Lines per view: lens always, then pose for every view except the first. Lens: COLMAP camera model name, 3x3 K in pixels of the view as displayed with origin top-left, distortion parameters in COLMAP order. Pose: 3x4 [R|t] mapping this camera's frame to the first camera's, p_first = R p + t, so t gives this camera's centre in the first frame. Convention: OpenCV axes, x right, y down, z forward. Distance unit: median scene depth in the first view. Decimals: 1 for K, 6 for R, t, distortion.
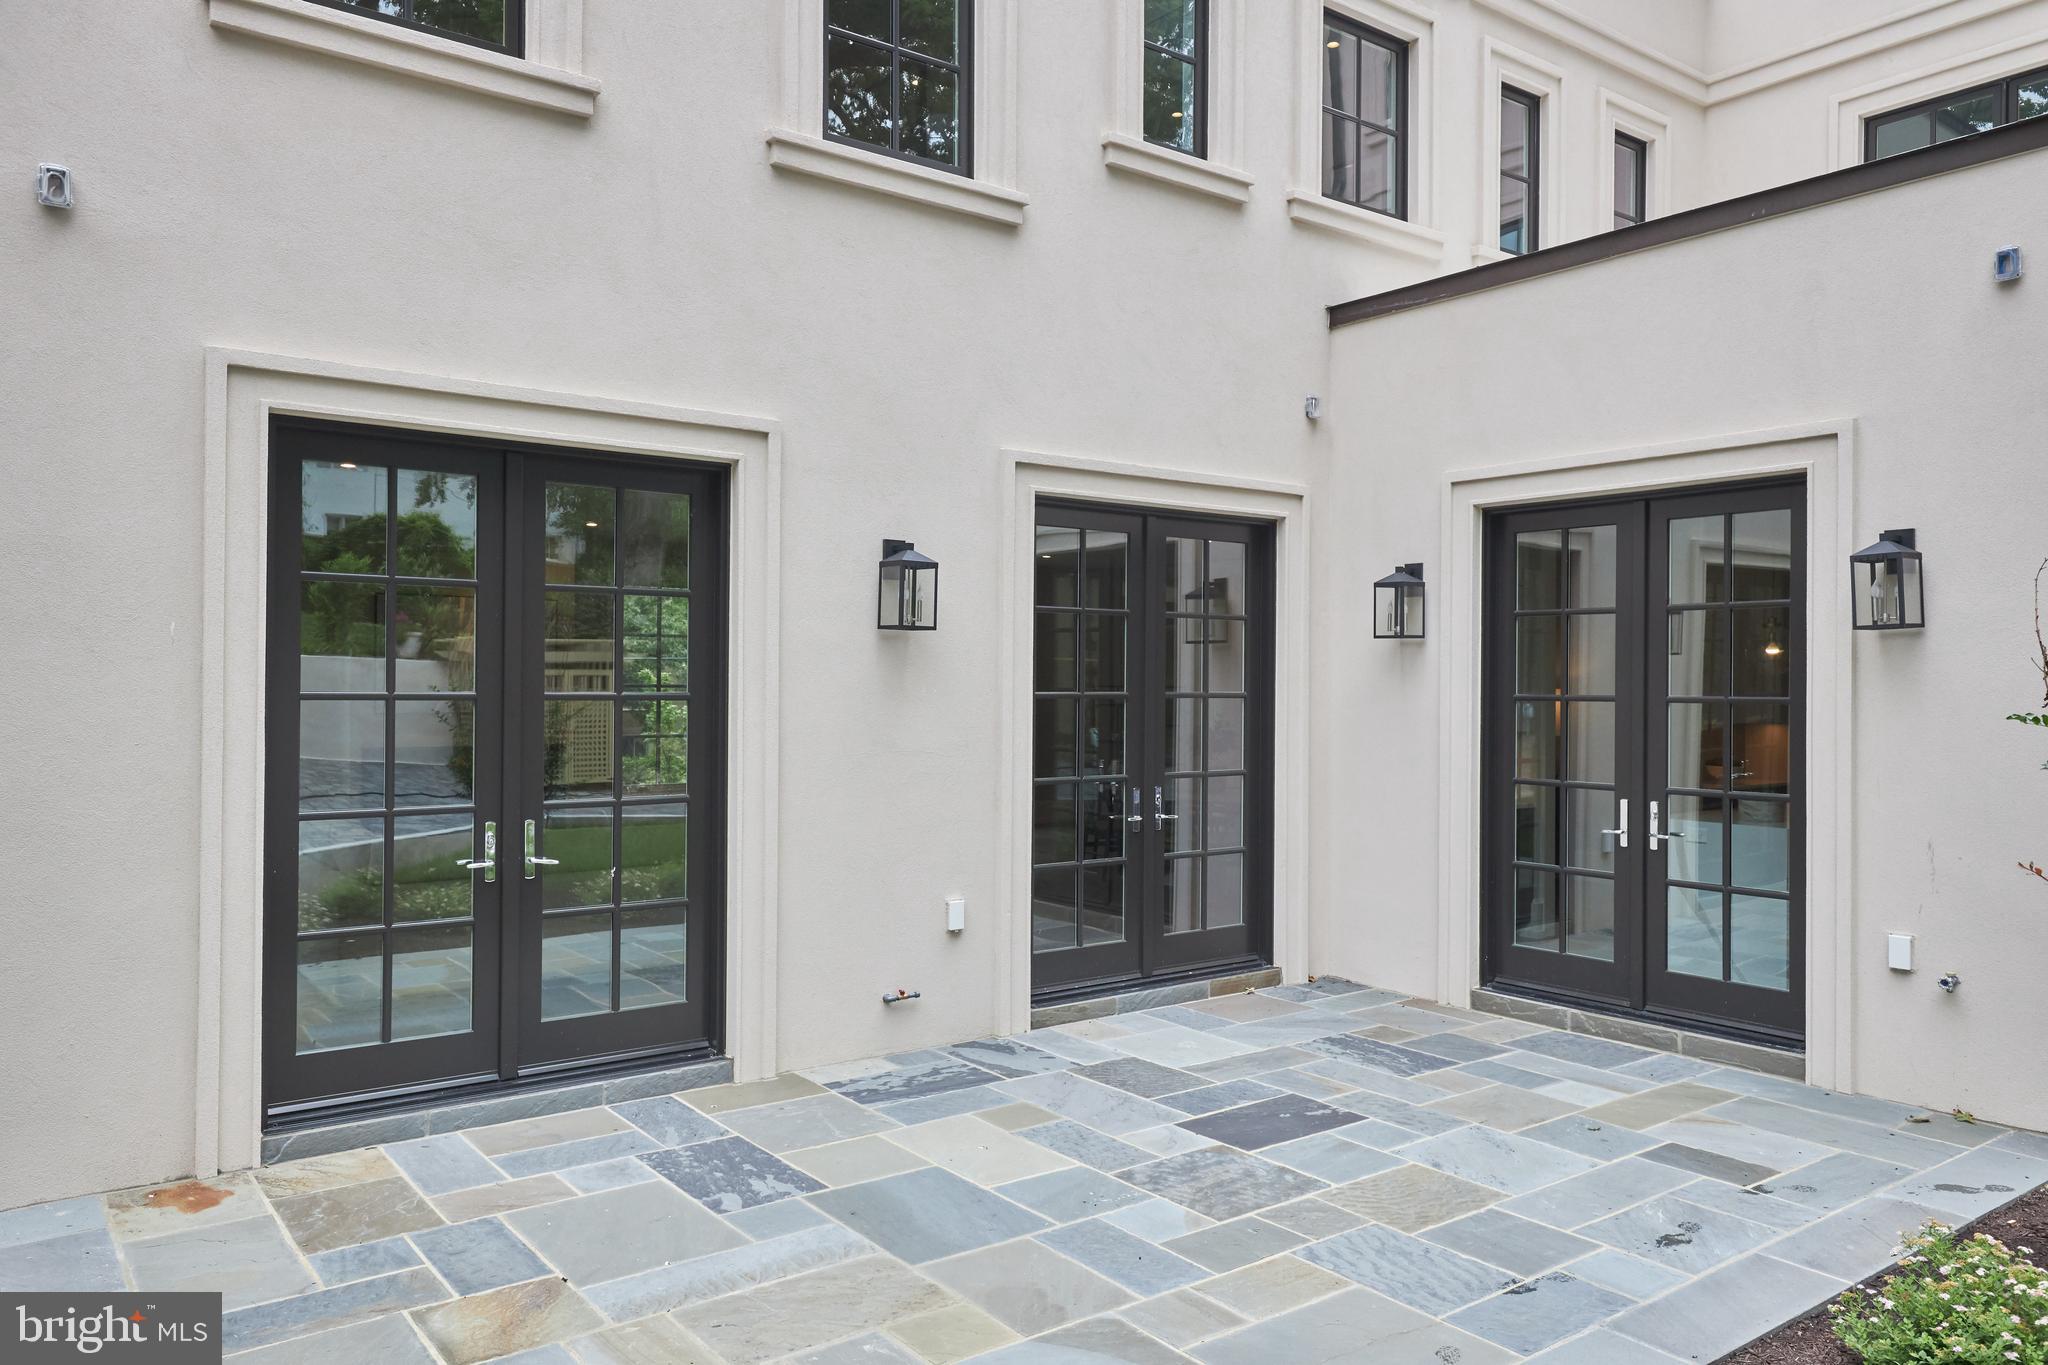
lens RADIAL K [[1452.2, 0, 1024.0], [0, 1452.2, 682.5], [0, 0, 1]] dist [0.009989, 0.002670]
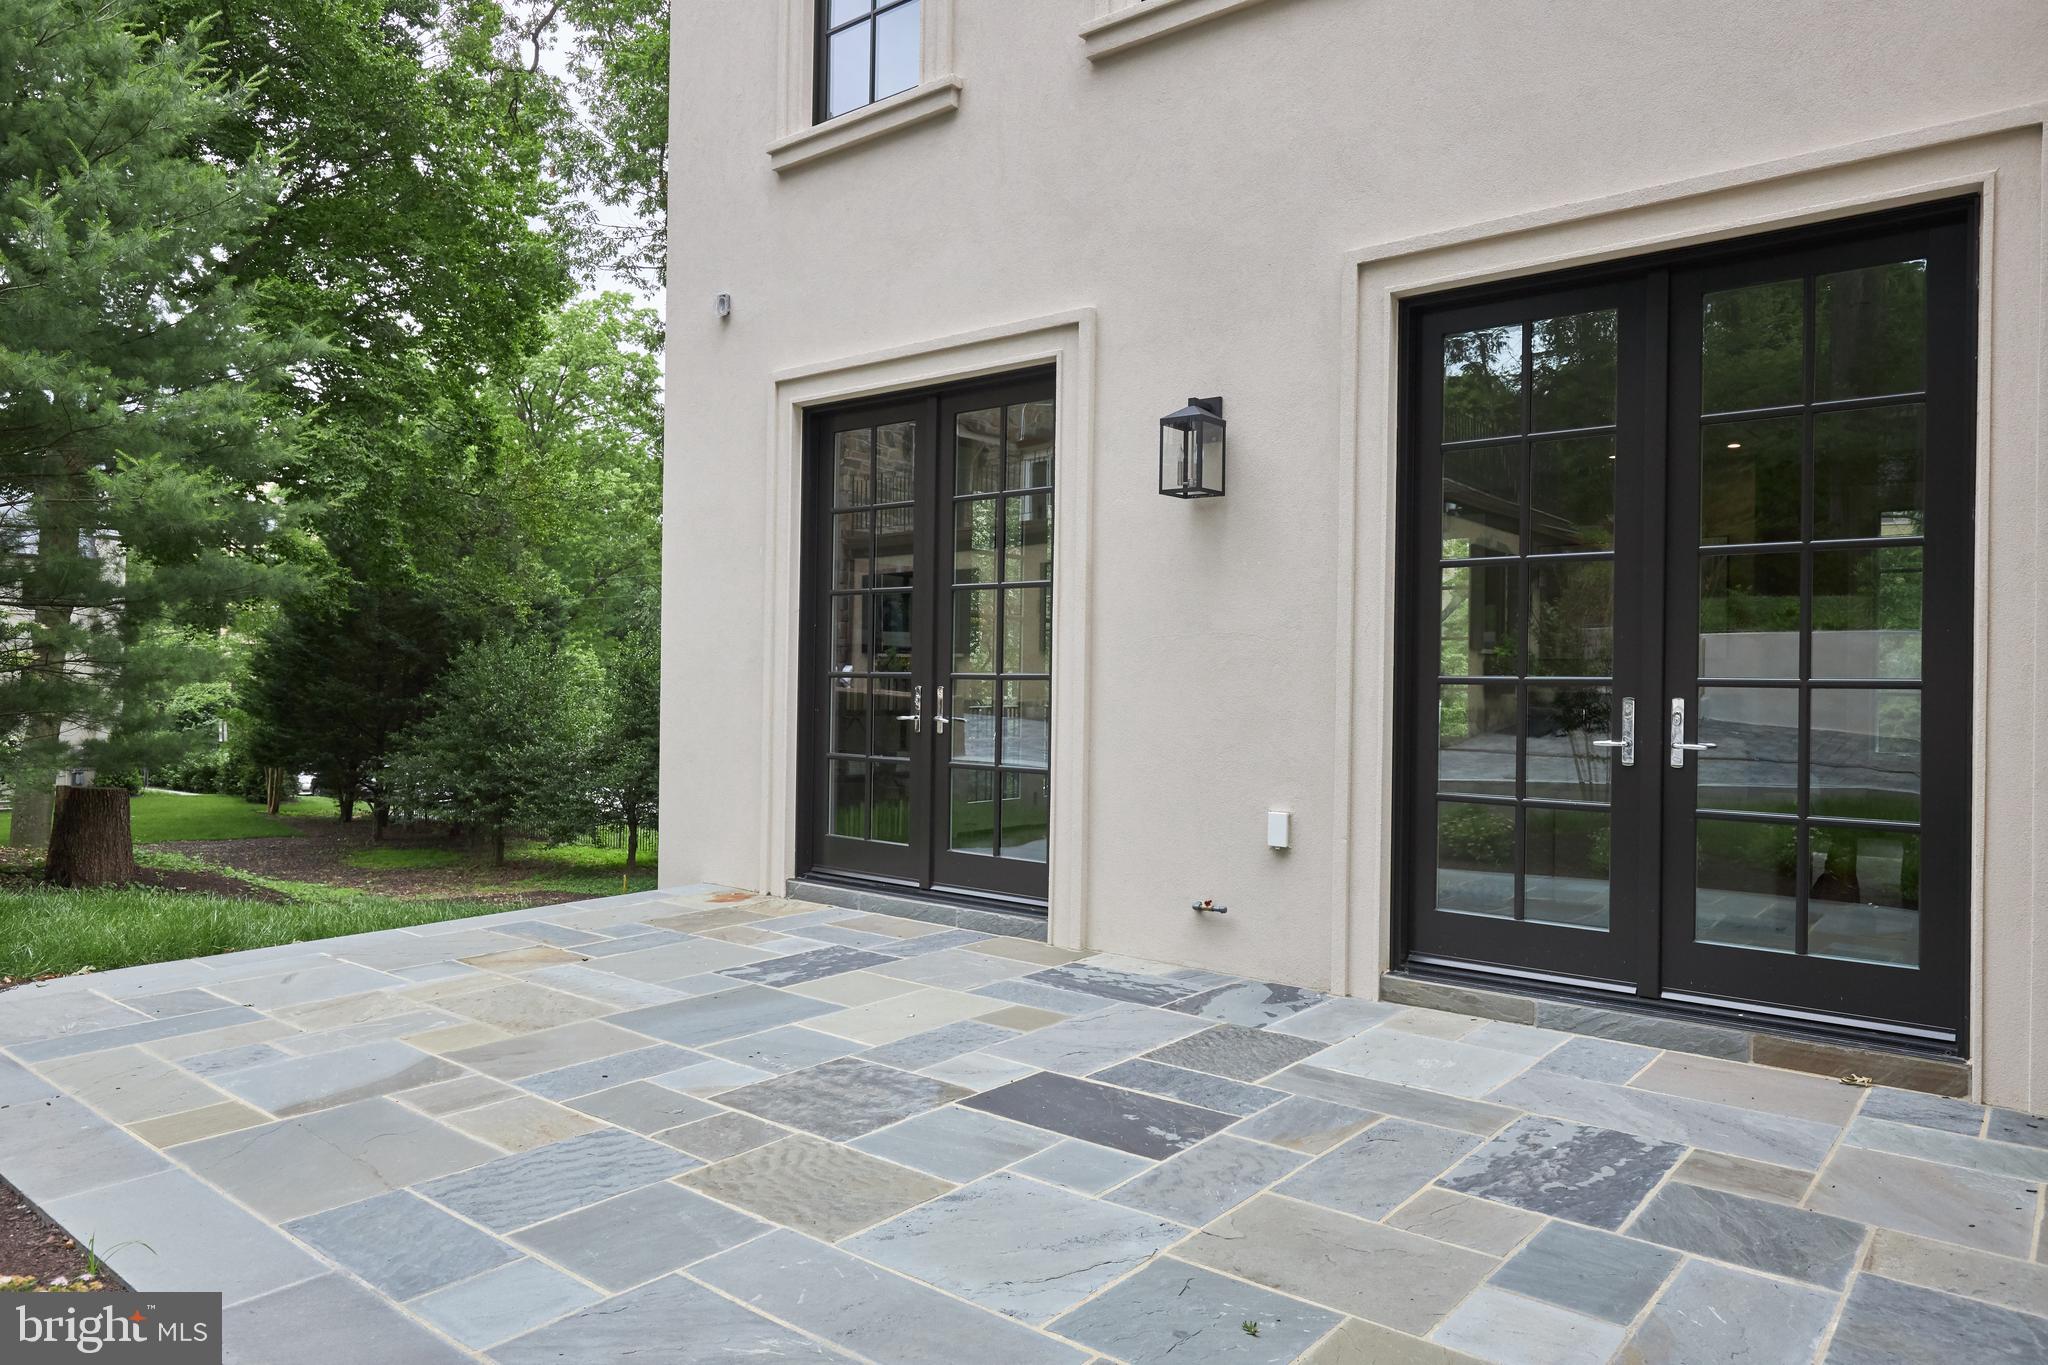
lens RADIAL K [[1294.2, 0, 1024.0], [0, 1294.2, 682.5], [0, 0, 1]] dist [-0.004433, -0.000833]
pose [[0.243755, -0.002938, -0.969832, 0.789116], [-0.014204, 0.999877, -0.006599, 0.101571], [0.969733, 0.015384, 0.243683, 0.831370]]
